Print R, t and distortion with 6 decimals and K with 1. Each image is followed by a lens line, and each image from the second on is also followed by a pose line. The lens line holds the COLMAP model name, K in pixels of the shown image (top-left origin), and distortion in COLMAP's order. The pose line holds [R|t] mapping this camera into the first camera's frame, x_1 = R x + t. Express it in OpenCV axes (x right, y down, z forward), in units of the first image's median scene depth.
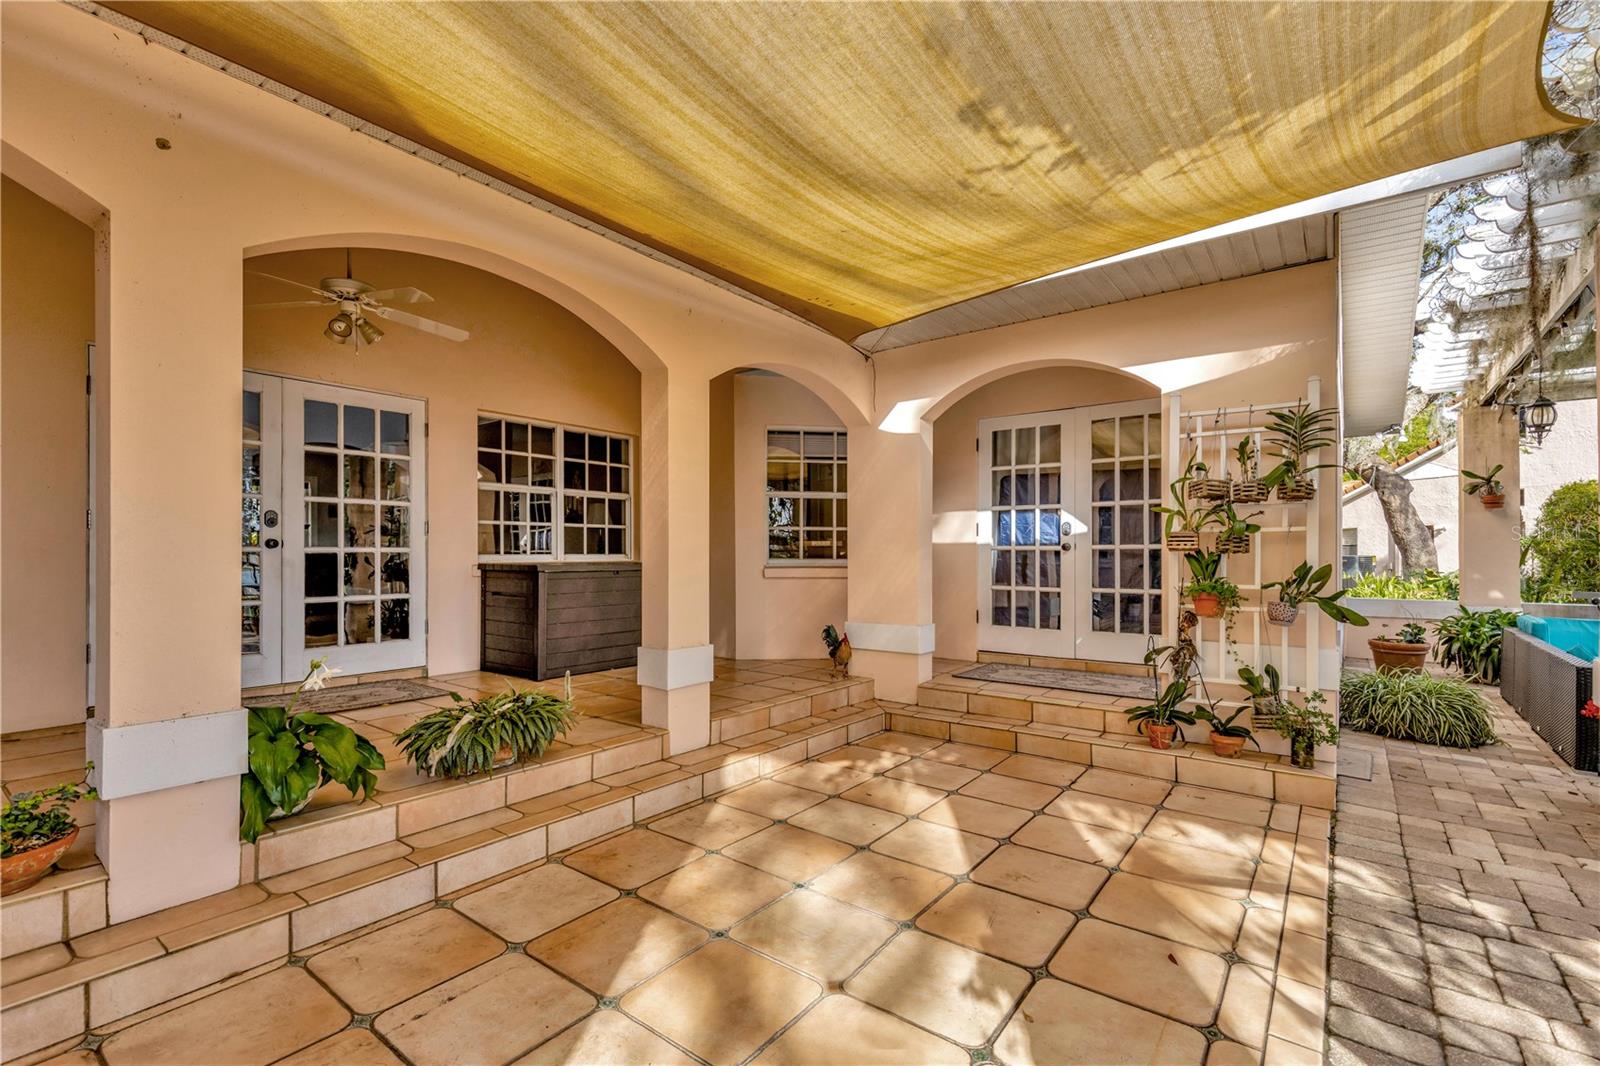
lens RADIAL K [[725.2, 0, 796.5], [0, 725.2, 551.5], [0, 0, 1]] dist [0.014222, -0.000071]
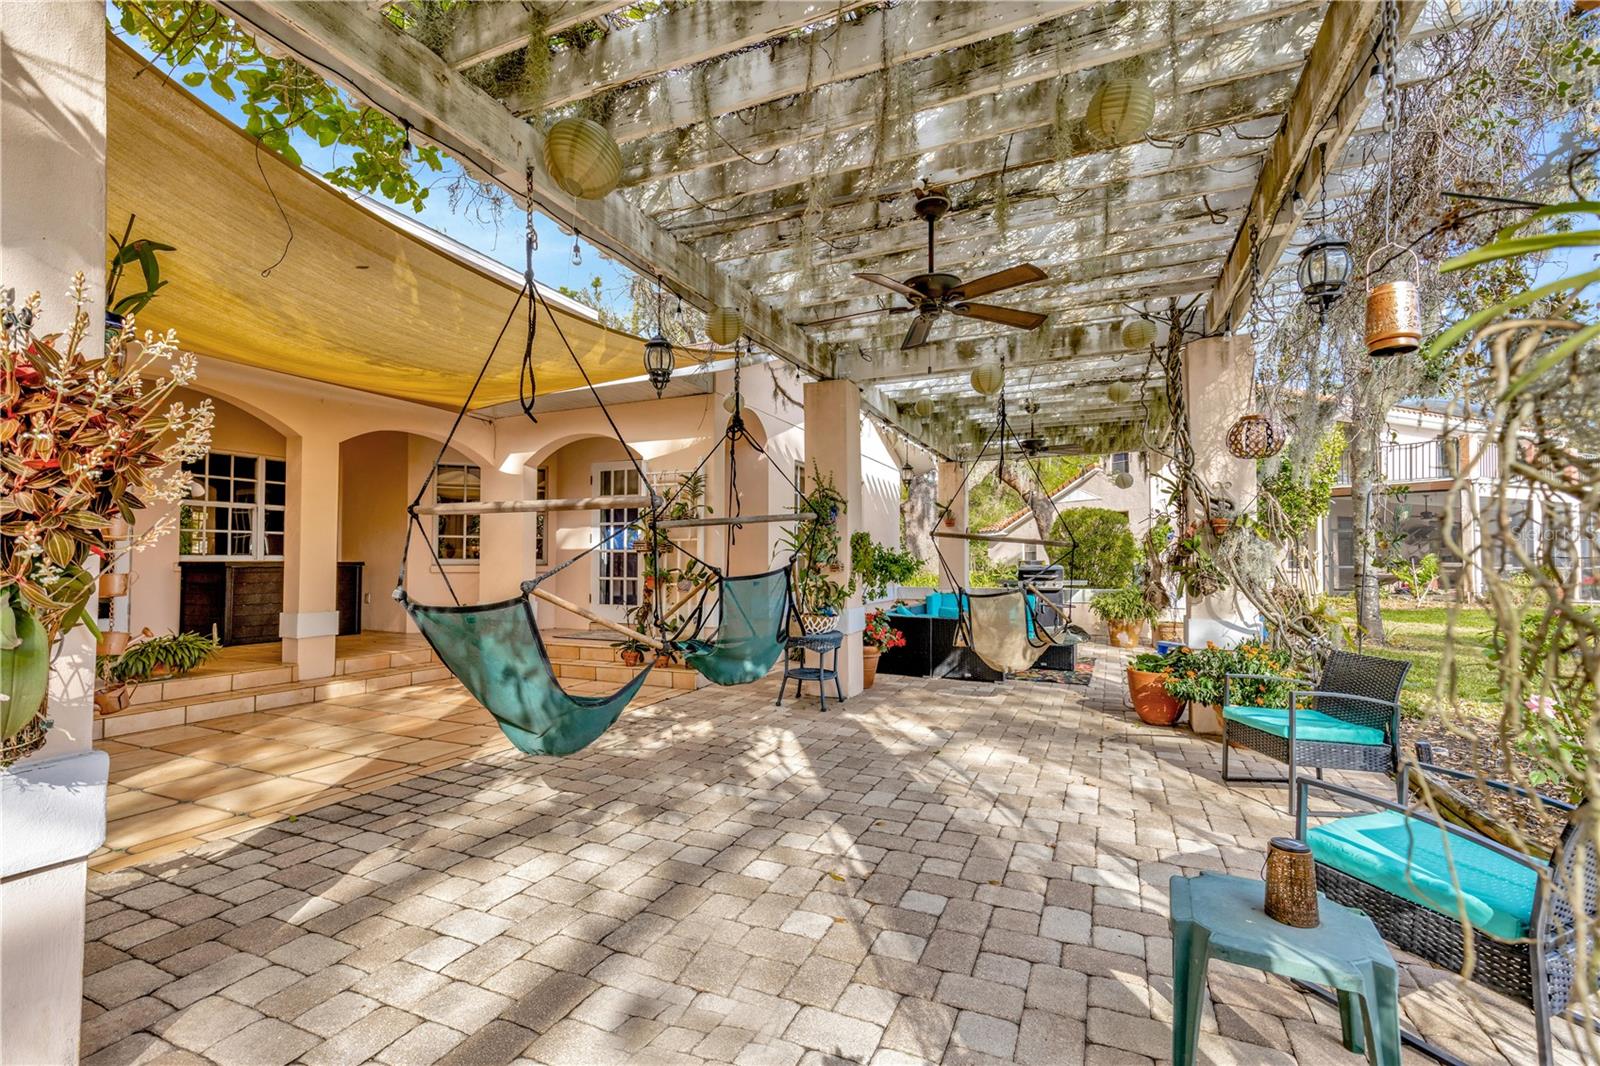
lens RADIAL K [[709.9, 0, 798.5], [0, 709.9, 541.5], [0, 0, 1]] dist [0.000718, 0.000066]
pose [[0.971426, 0.006320, 0.237260, 0.522207], [-0.000973, 0.999743, -0.022644, 0.012112], [-0.237342, 0.021766, 0.971182, -0.782229]]
